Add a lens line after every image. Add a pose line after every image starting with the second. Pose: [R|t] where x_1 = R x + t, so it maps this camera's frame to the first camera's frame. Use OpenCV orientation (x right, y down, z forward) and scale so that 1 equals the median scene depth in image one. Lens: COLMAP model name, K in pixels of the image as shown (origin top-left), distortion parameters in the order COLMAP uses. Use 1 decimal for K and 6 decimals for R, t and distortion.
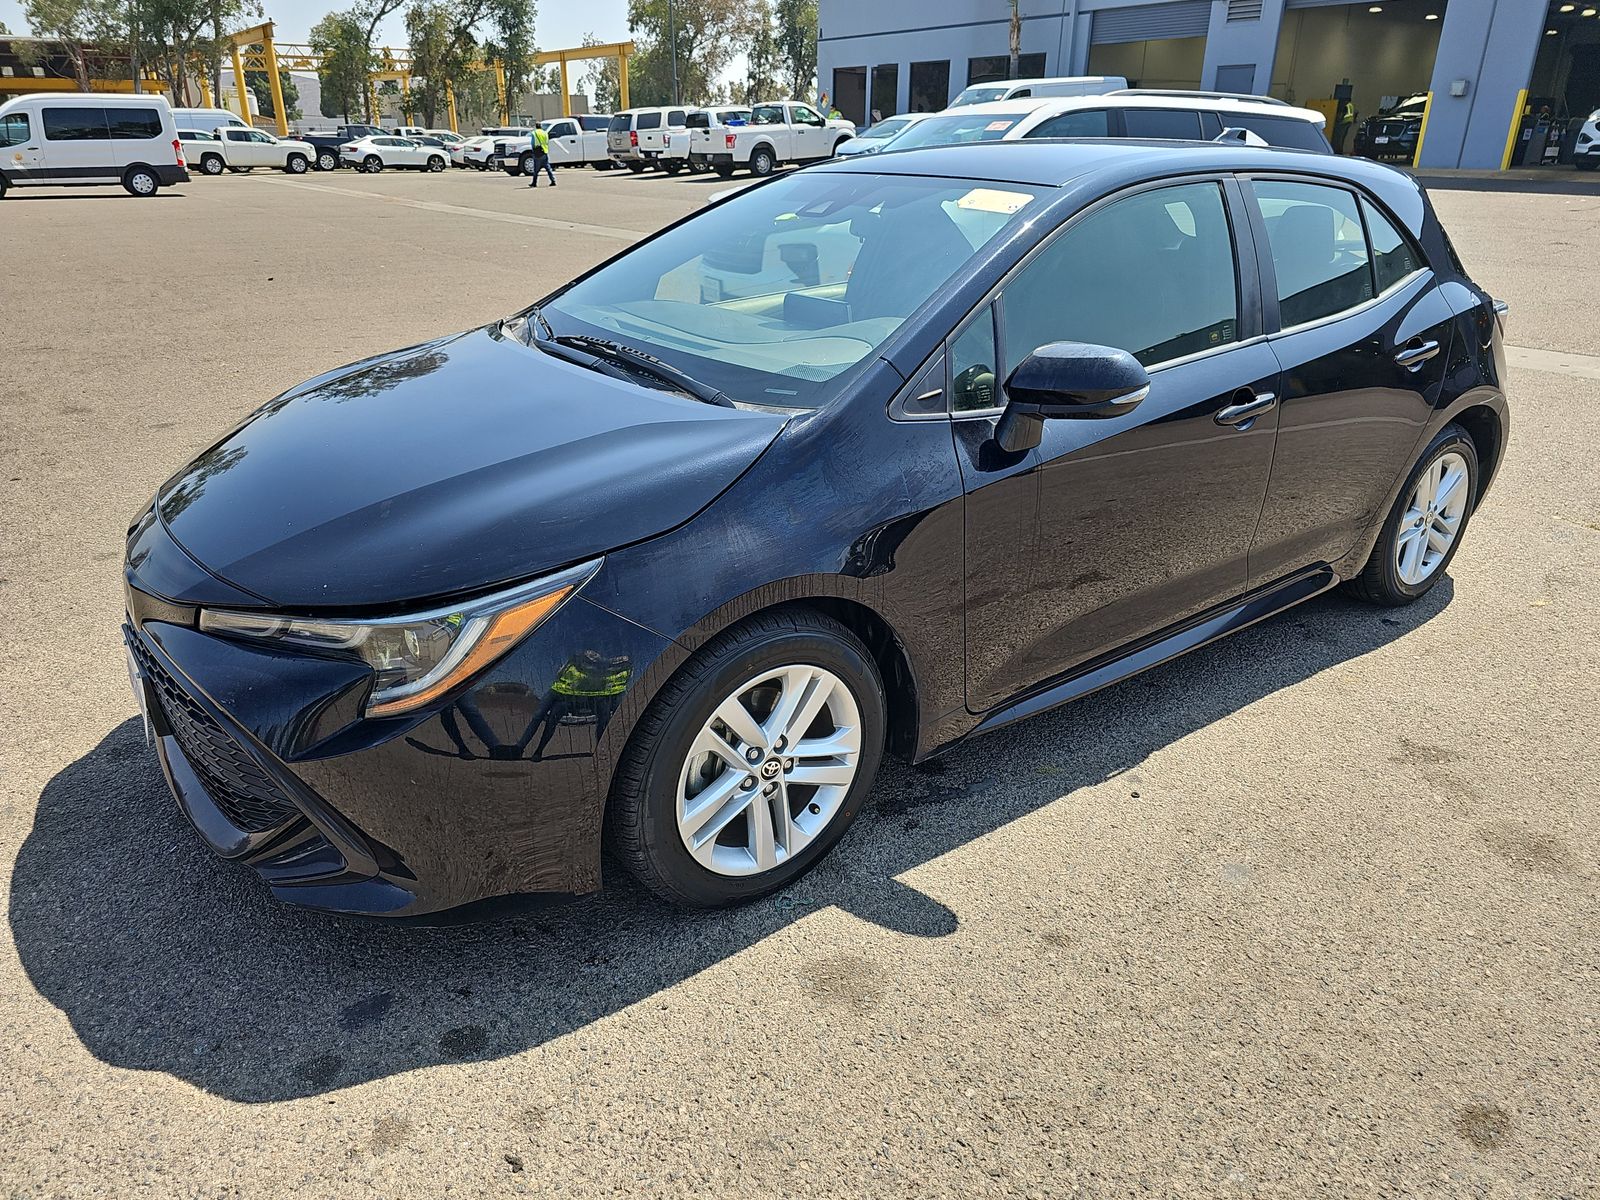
lens RADIAL K [[1087.8, 0, 800.0], [0, 1087.8, 600.0], [0, 0, 1]] dist [0.004980, 0.002031]
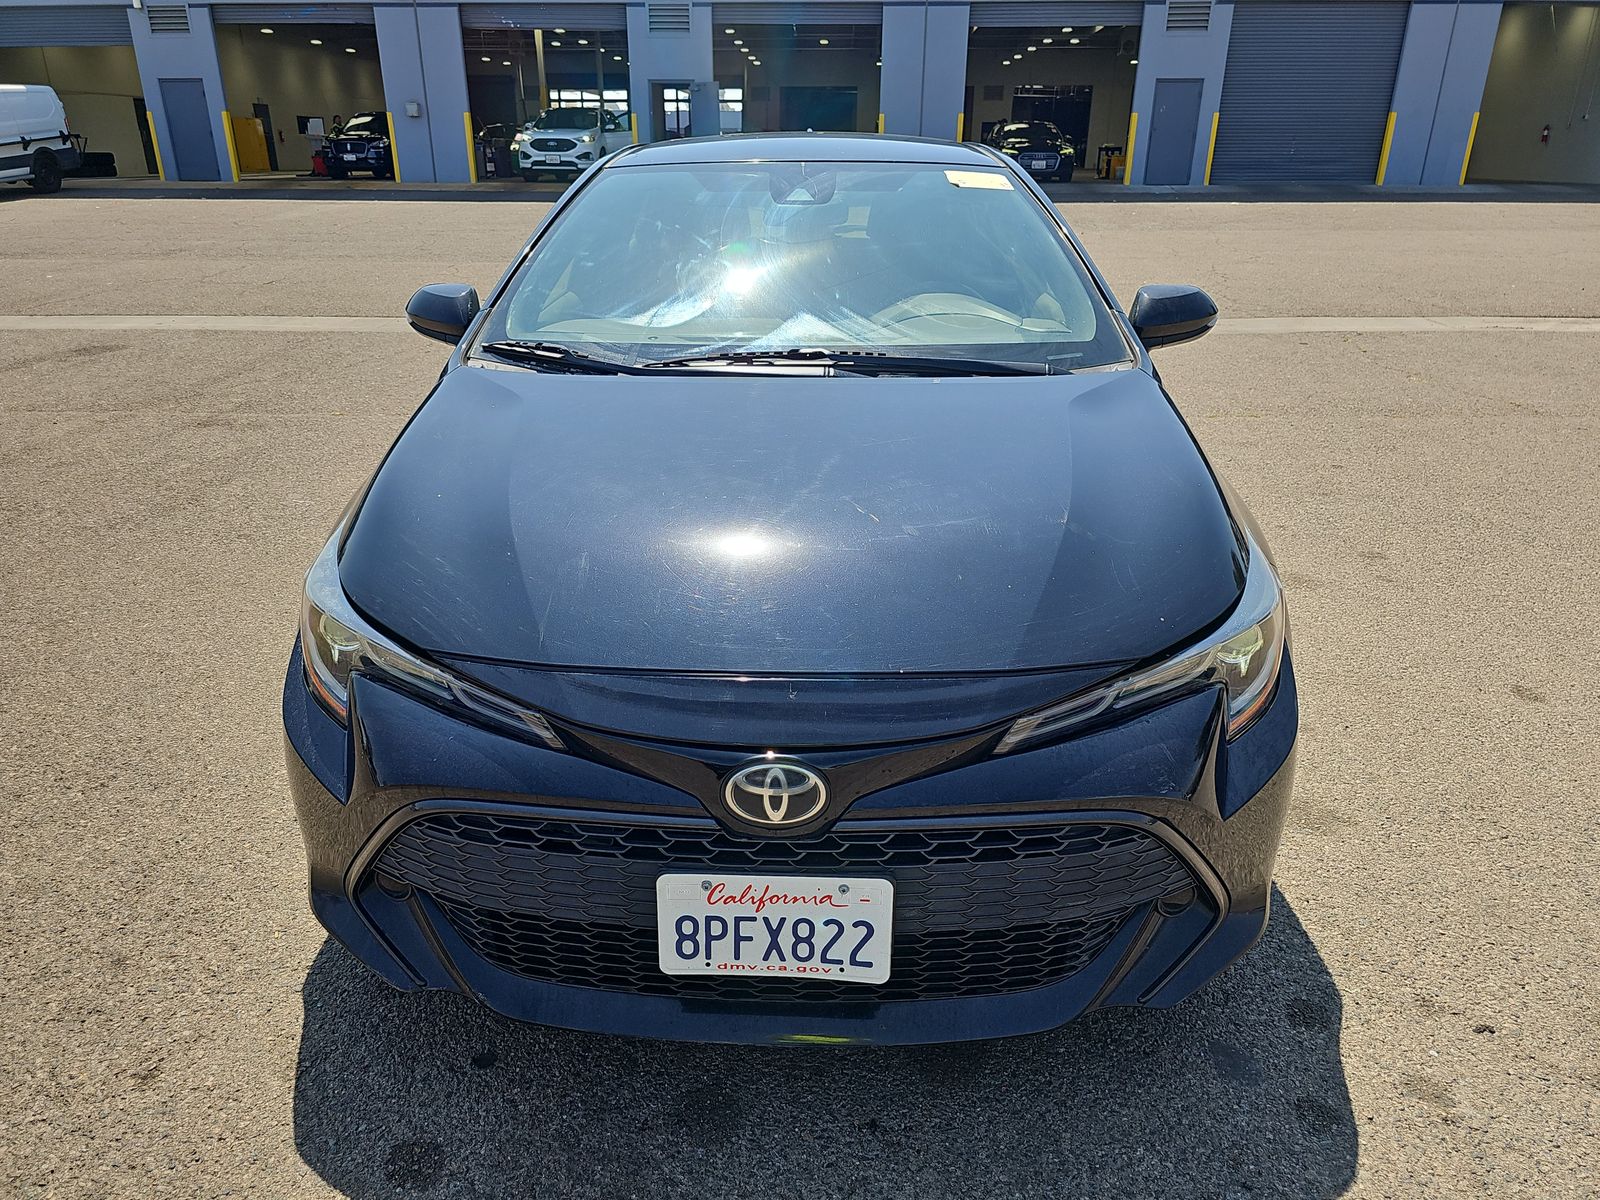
lens RADIAL K [[1100.4, 0, 800.0], [0, 1100.4, 600.0], [0, 0, 1]] dist [0.028485, -0.032133]
pose [[0.611012, -0.299347, 0.732841, -0.120264], [0.316016, 0.941019, 0.120901, -0.020955], [-0.725809, 0.157717, 0.669572, 0.060648]]
